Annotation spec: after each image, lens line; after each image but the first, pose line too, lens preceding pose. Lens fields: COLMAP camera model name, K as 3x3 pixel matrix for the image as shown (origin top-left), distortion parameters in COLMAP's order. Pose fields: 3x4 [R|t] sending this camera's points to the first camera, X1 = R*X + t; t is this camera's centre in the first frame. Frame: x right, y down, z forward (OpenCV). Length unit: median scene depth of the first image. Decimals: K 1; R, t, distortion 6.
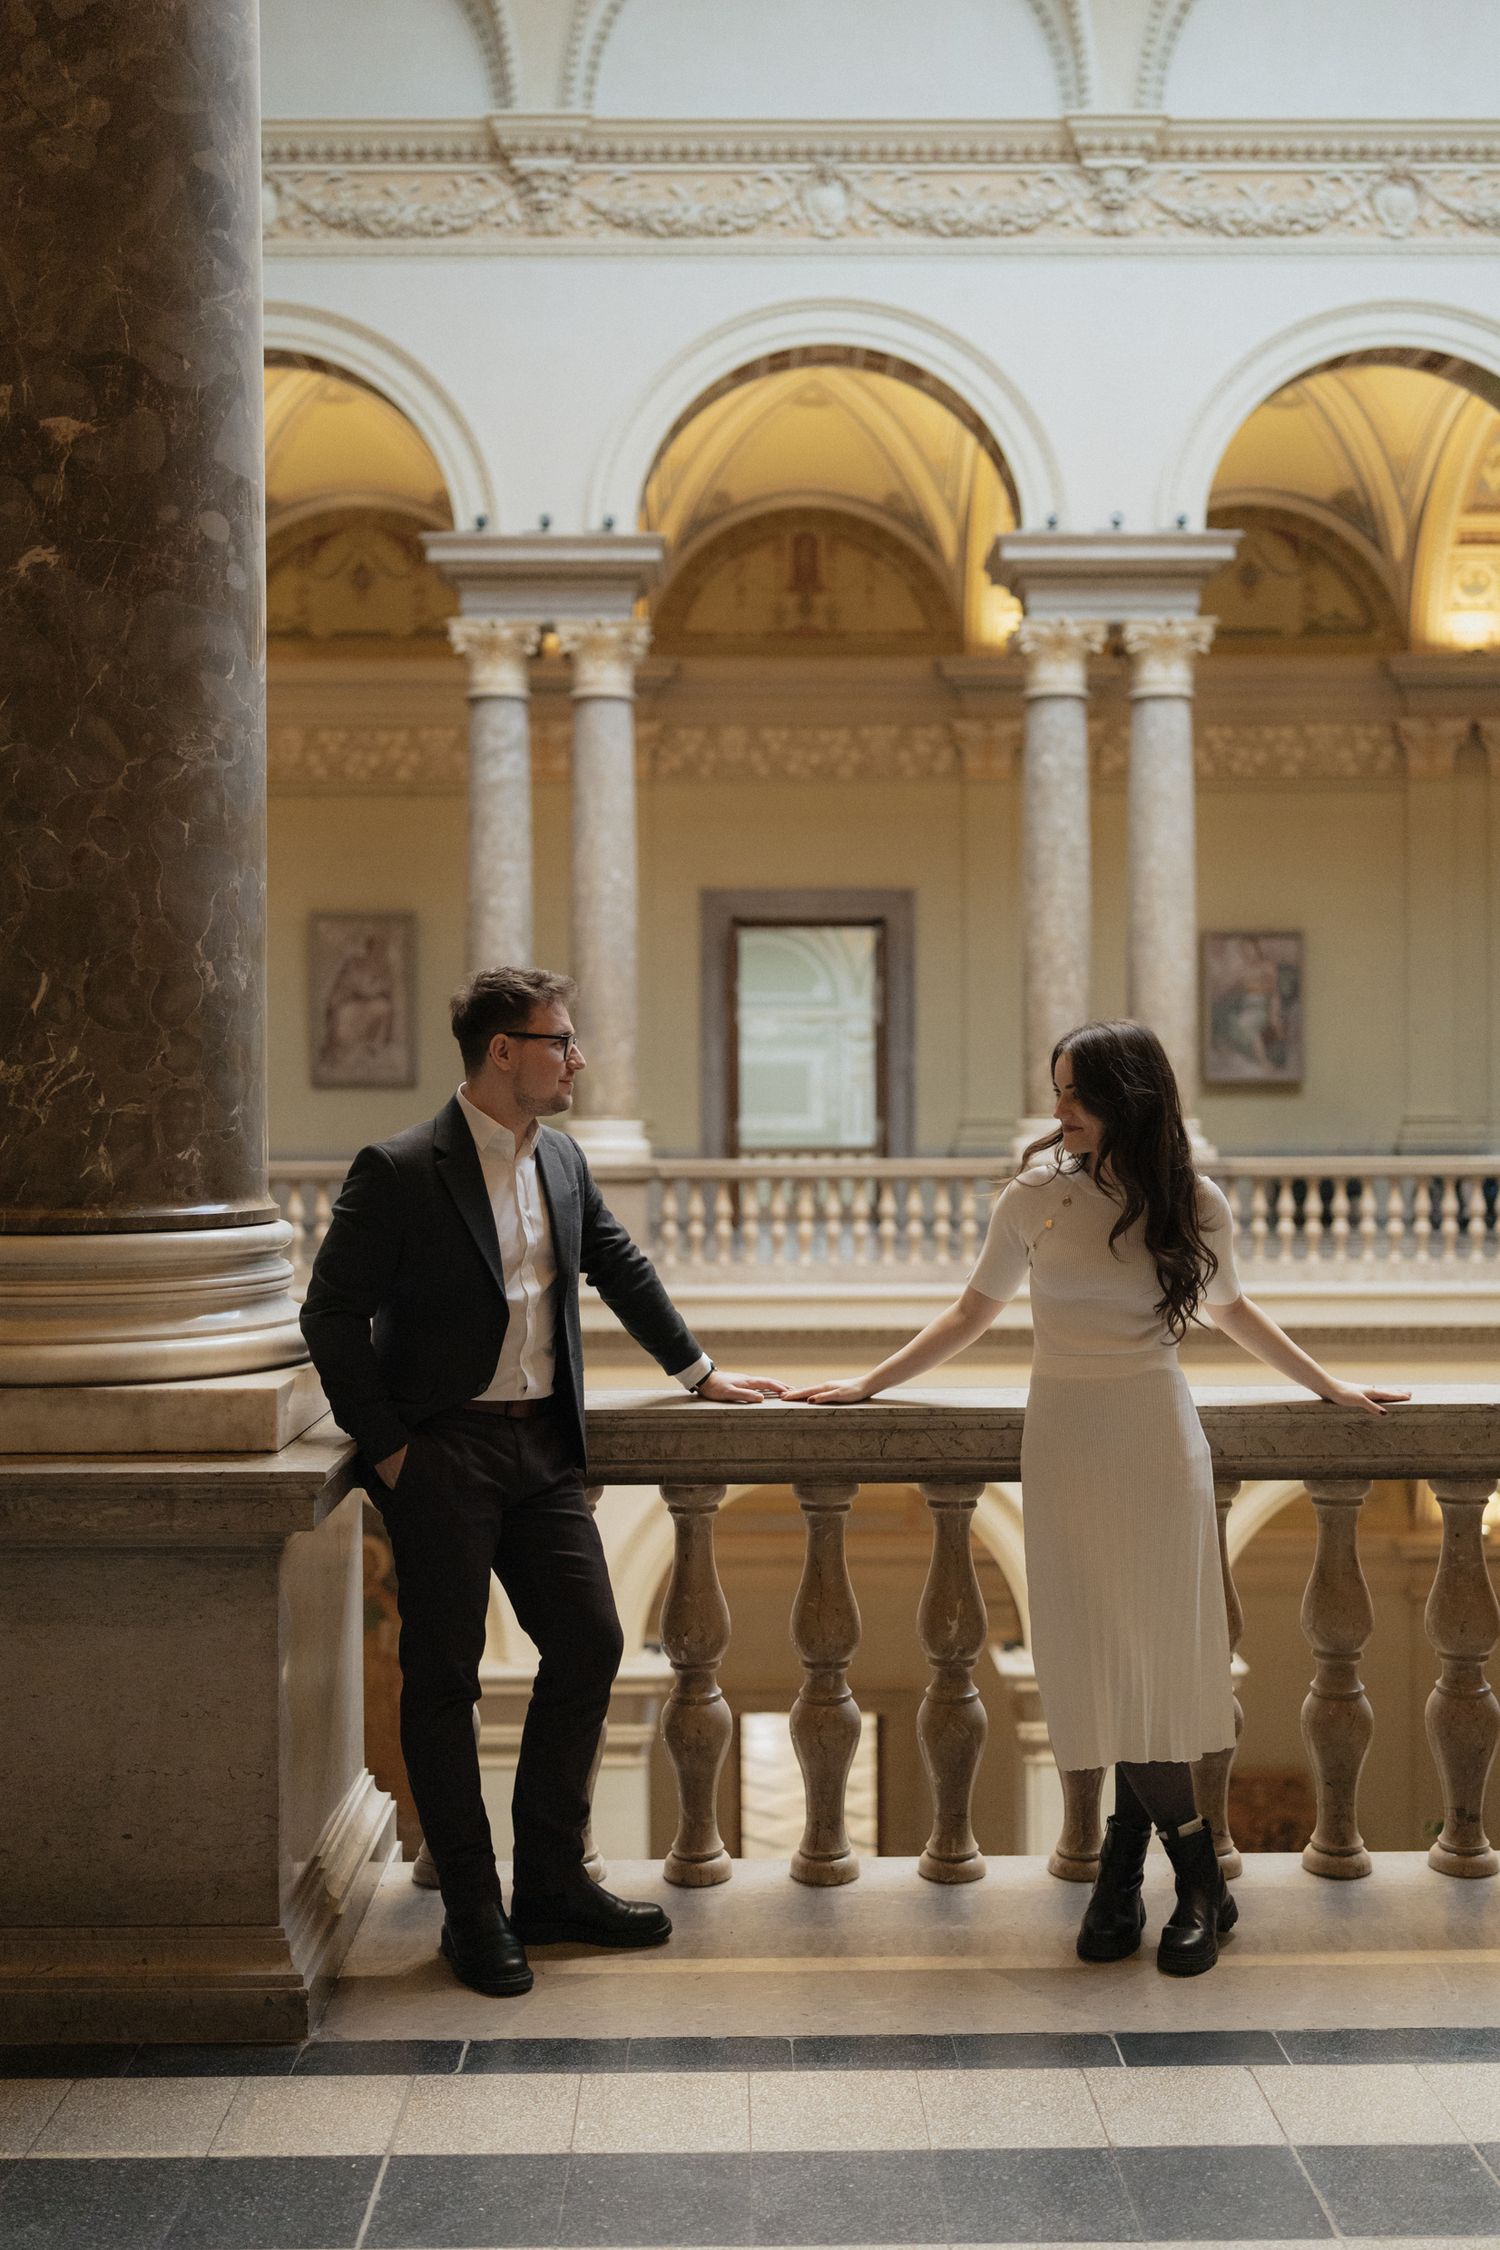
lens RADIAL K [[2316.2, 0, 807.9], [0, 2316.2, 1051.2], [0, 0, 1]] dist [-0.010562, -0.132037]
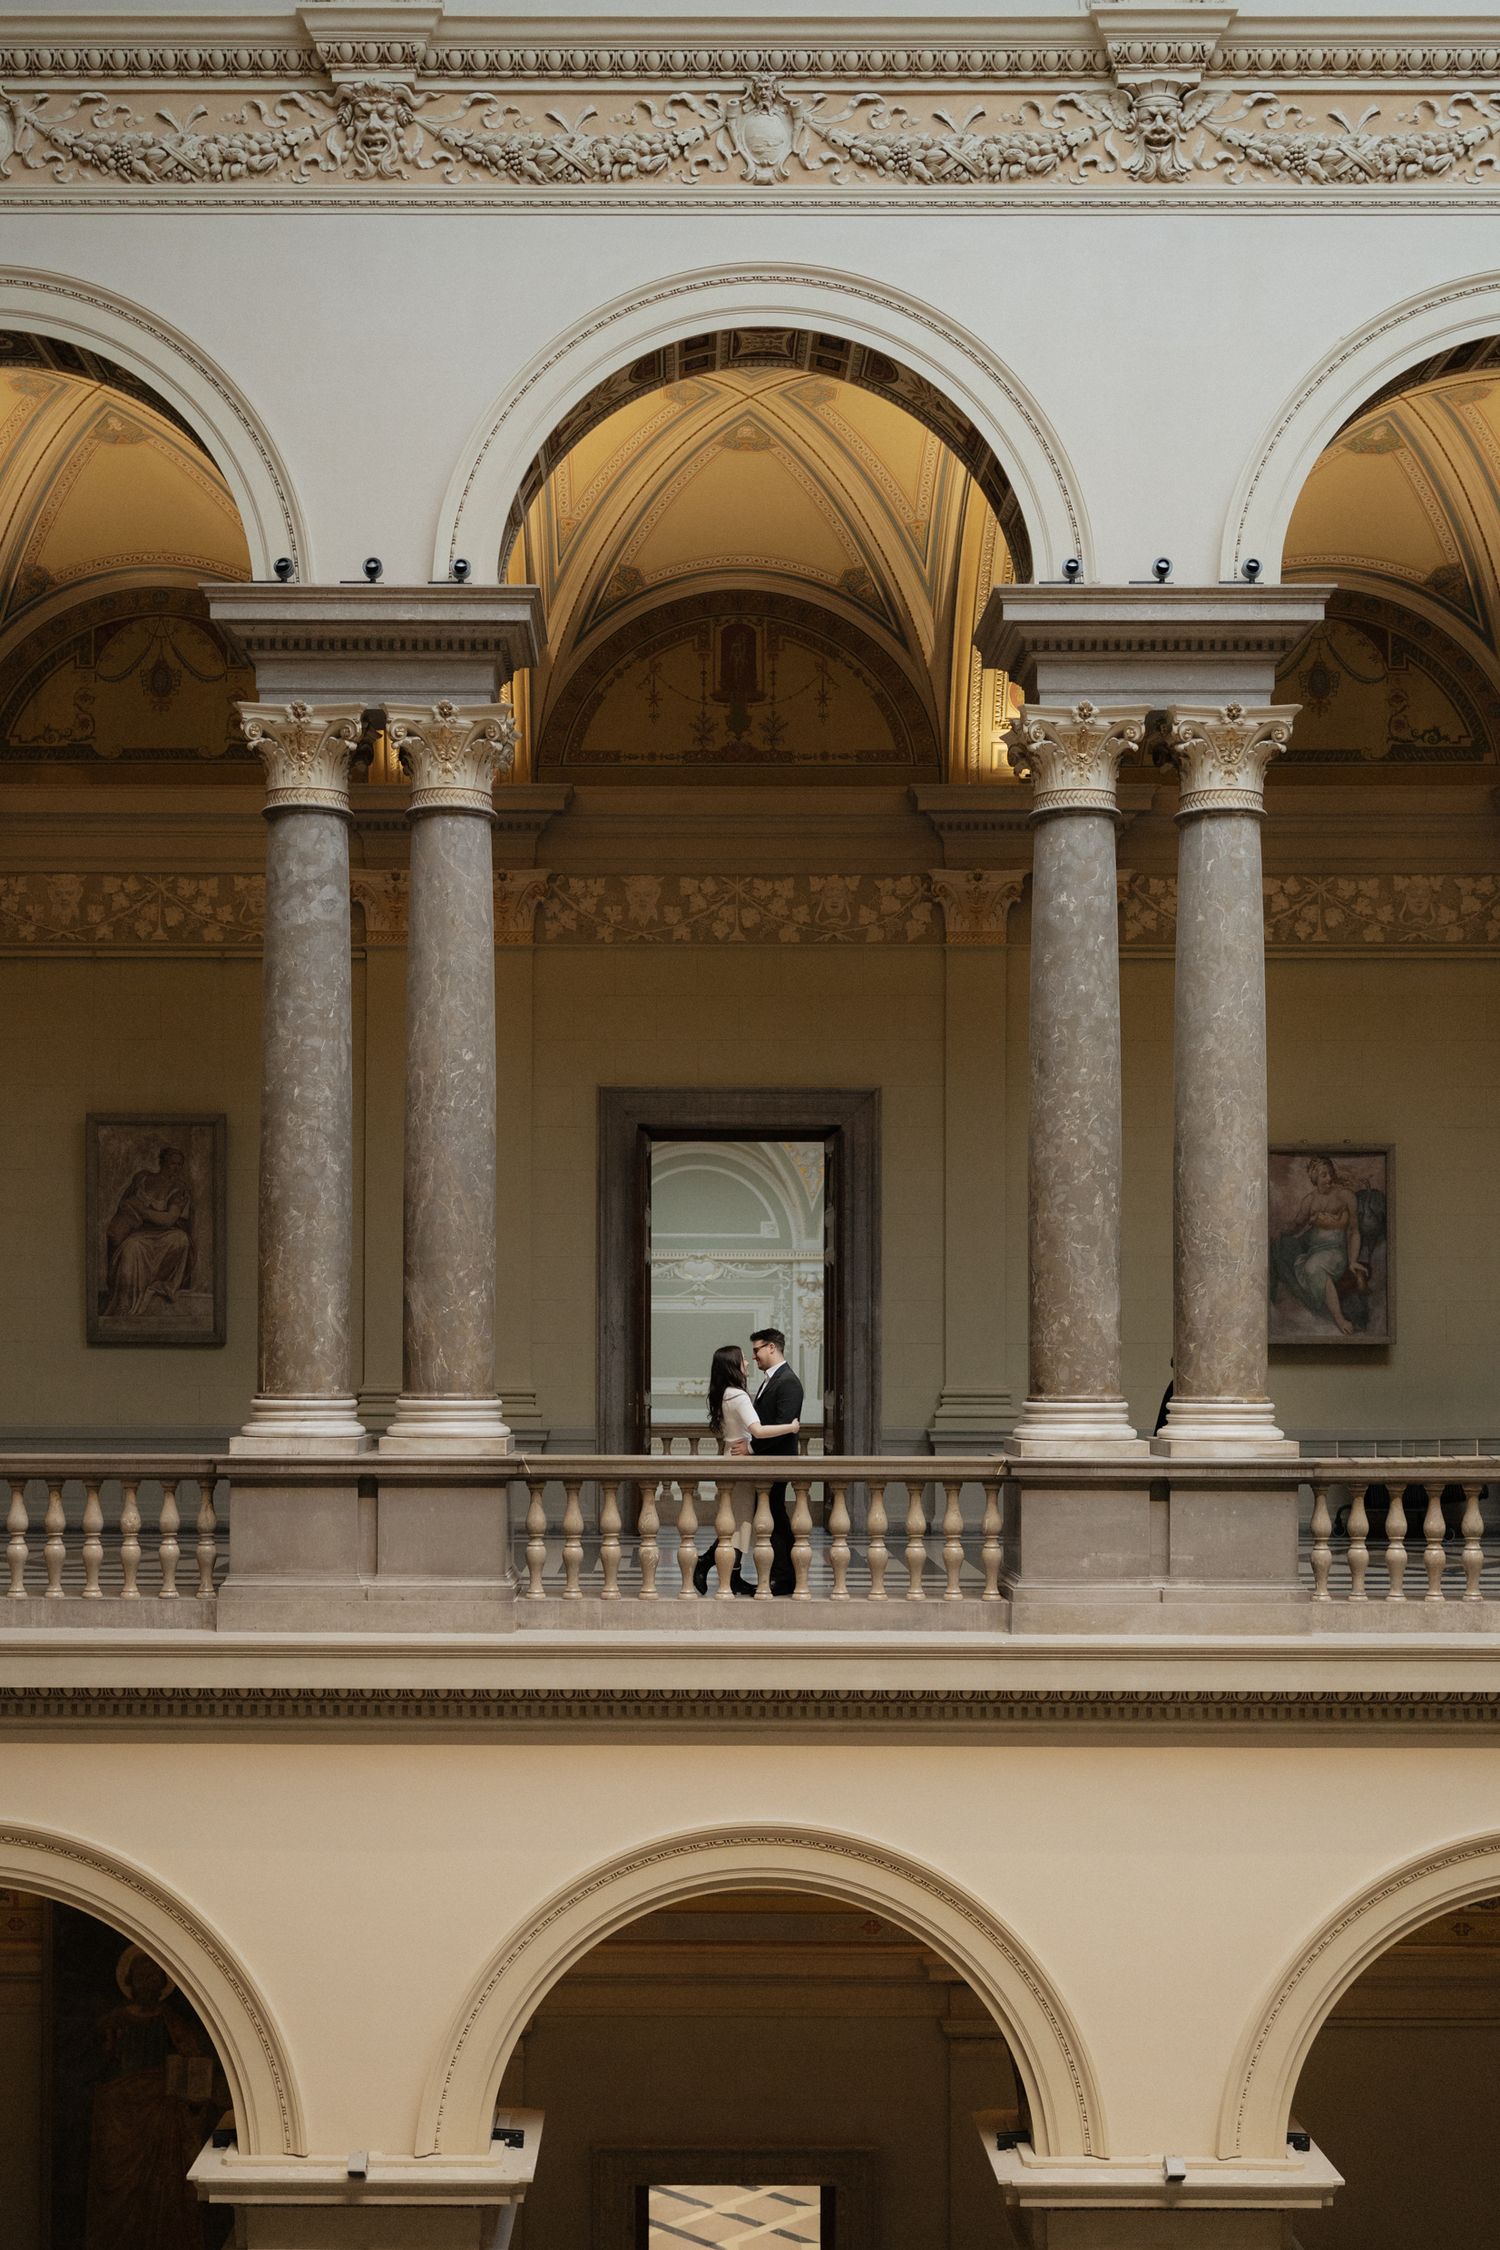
lens RADIAL K [[2534.8, 0, 745.1], [0, 2534.8, 1195.3], [0, 0, 1]] dist [0.024934, -0.202790]
pose [[0.999961, 0.006373, -0.006153, 0.008611], [-0.006622, 0.999125, -0.041293, -0.000357], [0.005885, 0.041332, 0.999128, 0.198385]]
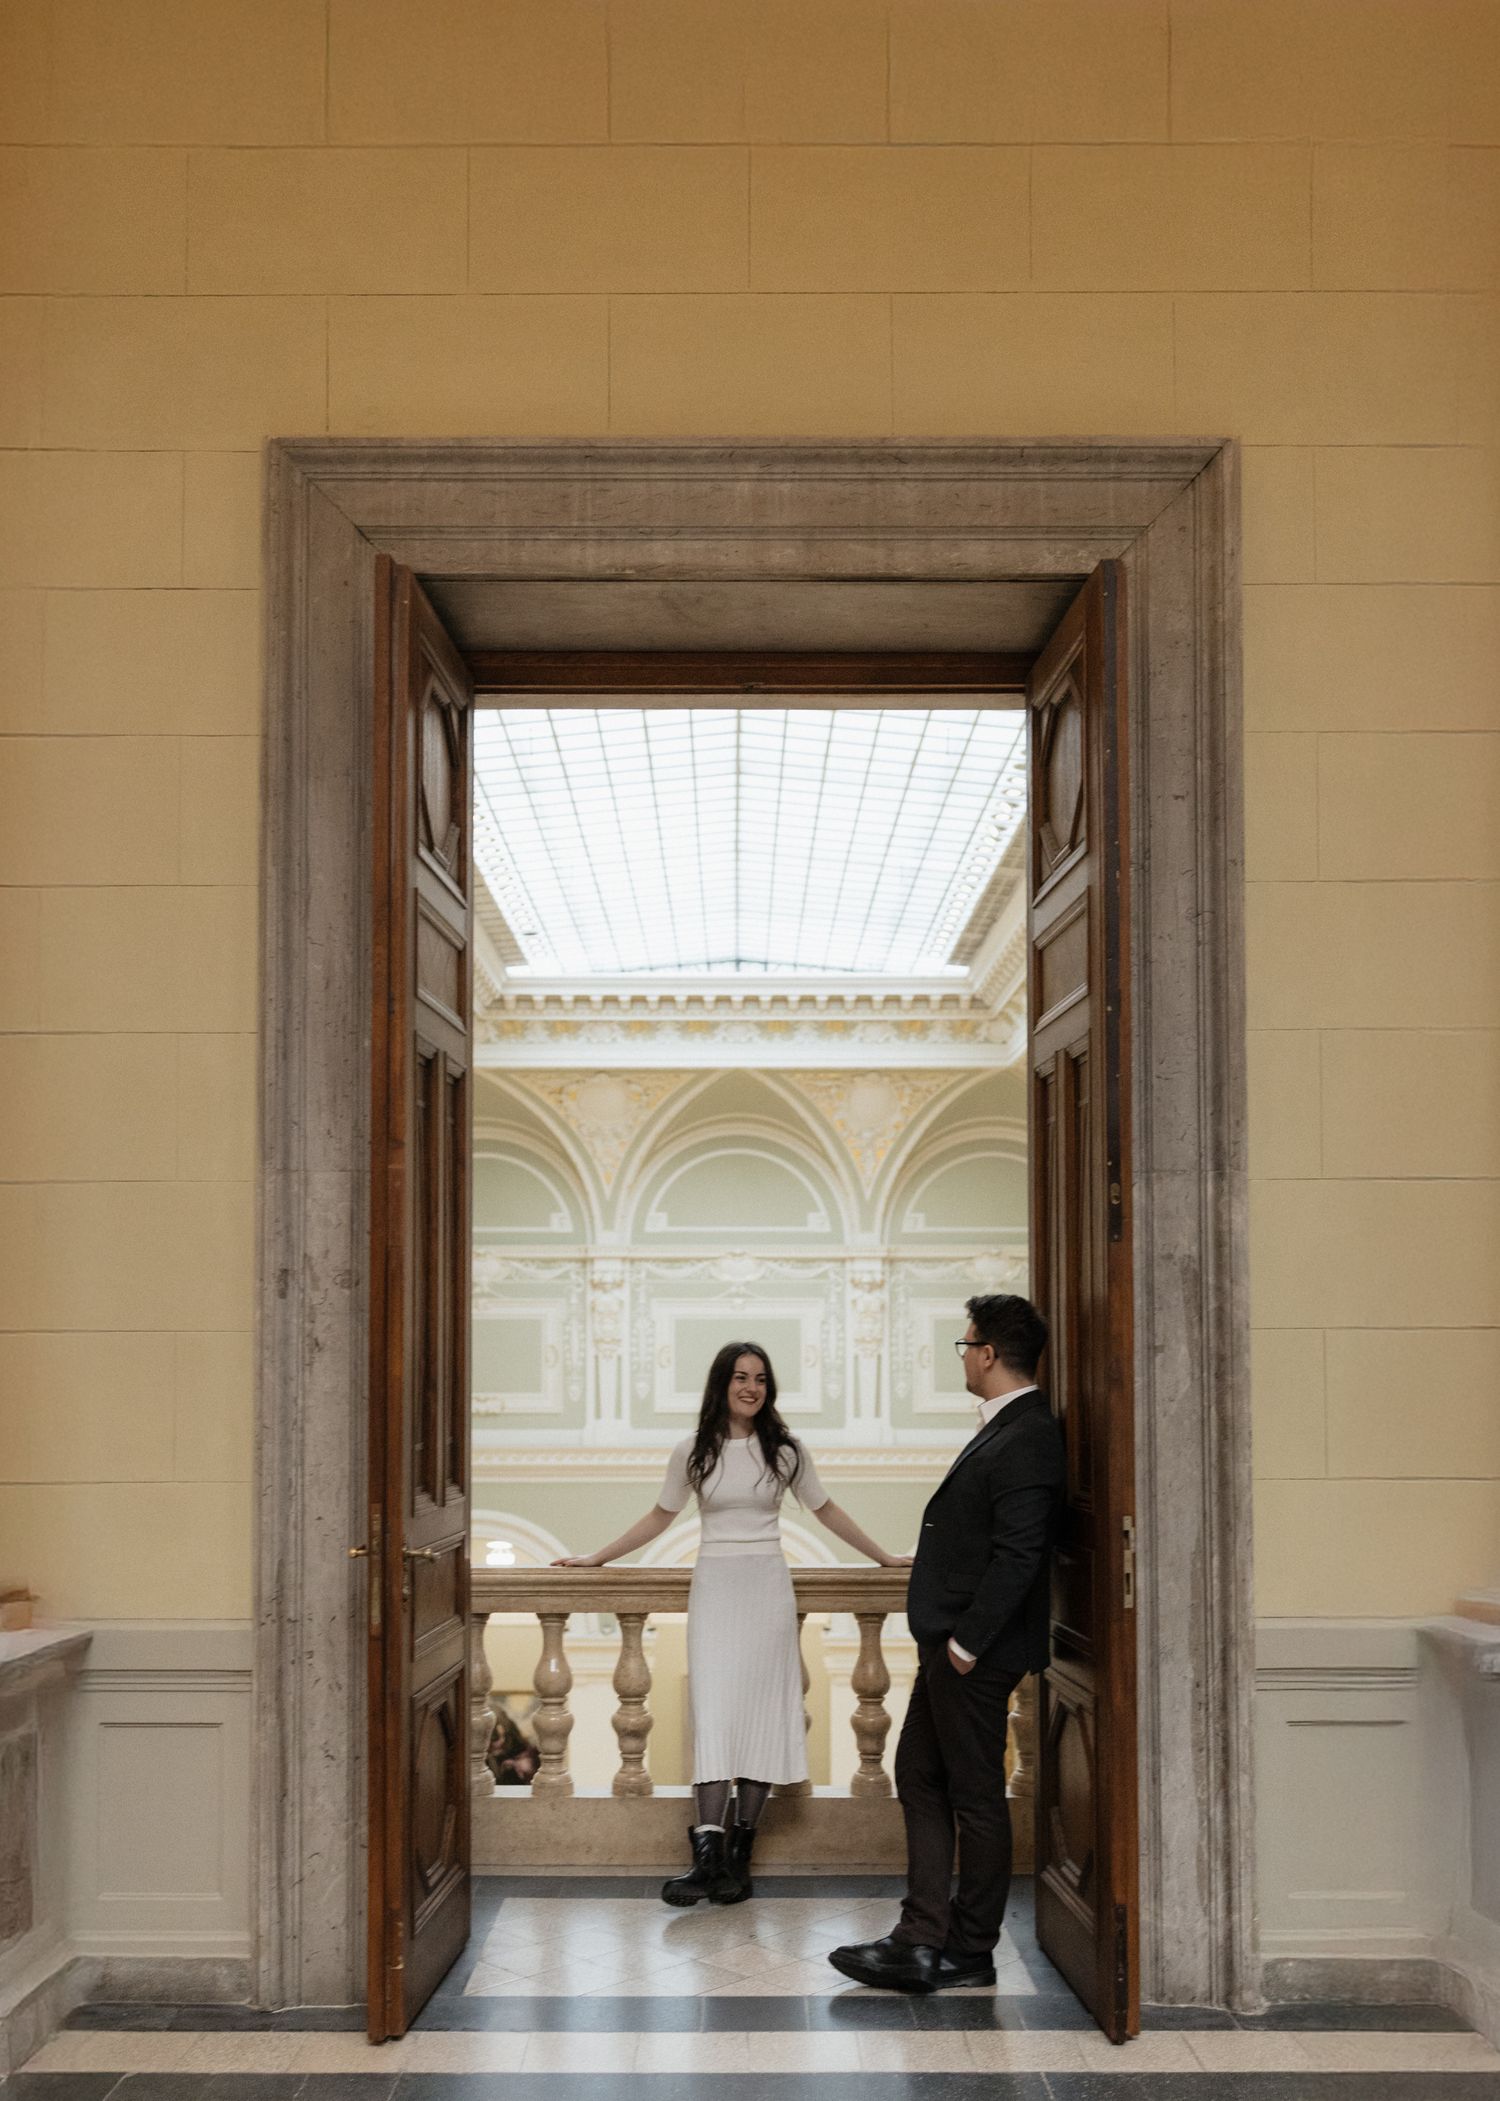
lens RADIAL K [[2187.7, 0, 694.5], [0, 2187.7, 1156.9], [0, 0, 1]] dist [-0.001172, -0.135322]
pose [[0.998681, 0.003959, -0.051188, 0.006816], [-0.007709, 0.997282, -0.073278, 0.015358], [0.050758, 0.073576, 0.995997, 0.933209]]
